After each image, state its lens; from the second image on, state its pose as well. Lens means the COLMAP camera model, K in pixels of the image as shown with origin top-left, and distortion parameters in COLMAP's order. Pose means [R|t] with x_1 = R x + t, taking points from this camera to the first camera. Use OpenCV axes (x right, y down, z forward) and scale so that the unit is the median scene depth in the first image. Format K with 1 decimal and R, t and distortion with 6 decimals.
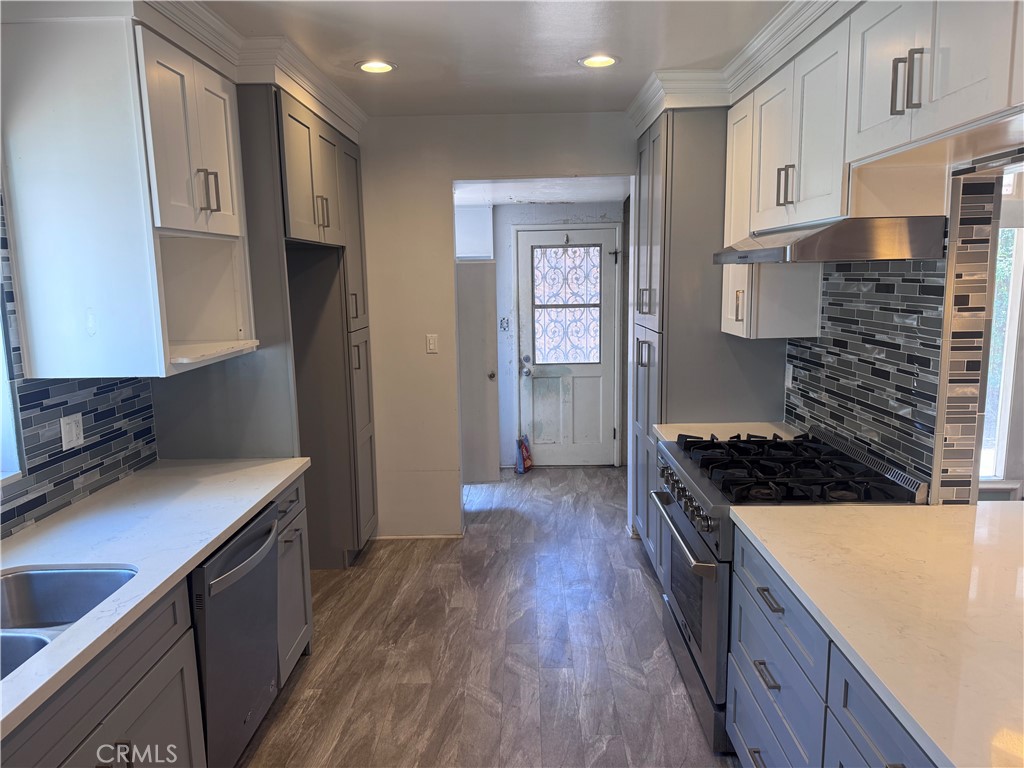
lens RADIAL K [[716.9, 0, 506.3], [0, 716.9, 386.6], [0, 0, 1]] dist [0.104786, -0.153528]
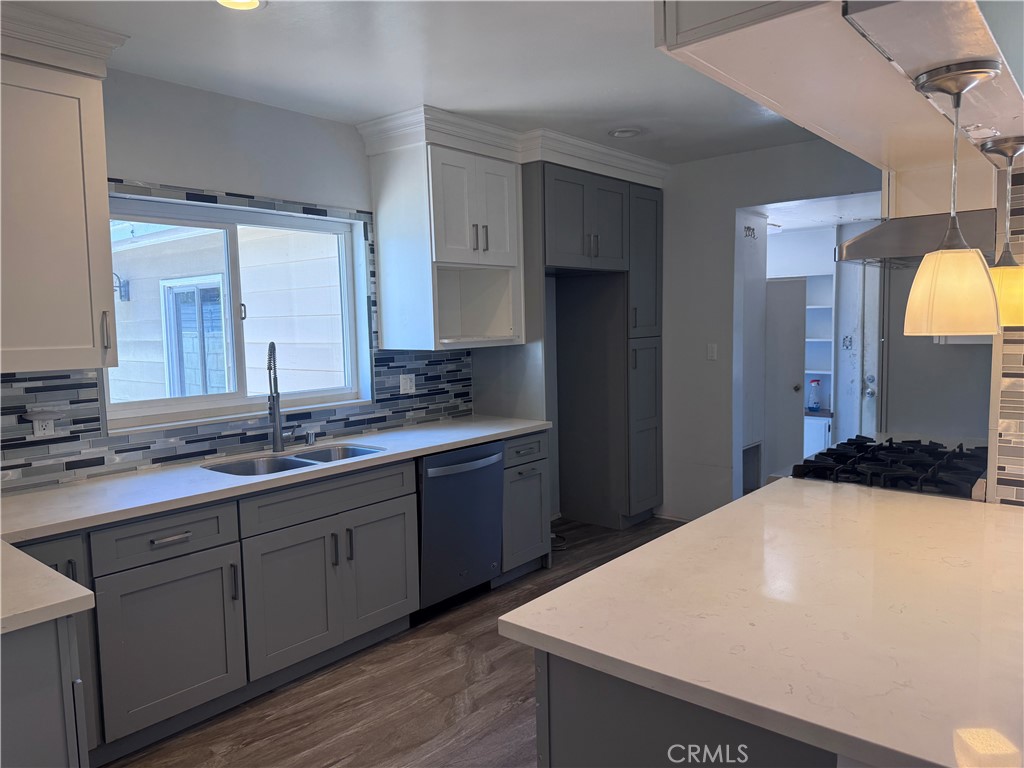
lens RADIAL K [[716.9, 0, 506.3], [0, 716.9, 386.6], [0, 0, 1]] dist [0.104786, -0.153528]
pose [[0.772900, 0.057894, -0.631882, 0.567907], [-0.089026, 0.995873, -0.017651, 0.067816], [0.628252, 0.069897, 0.774864, -0.136397]]
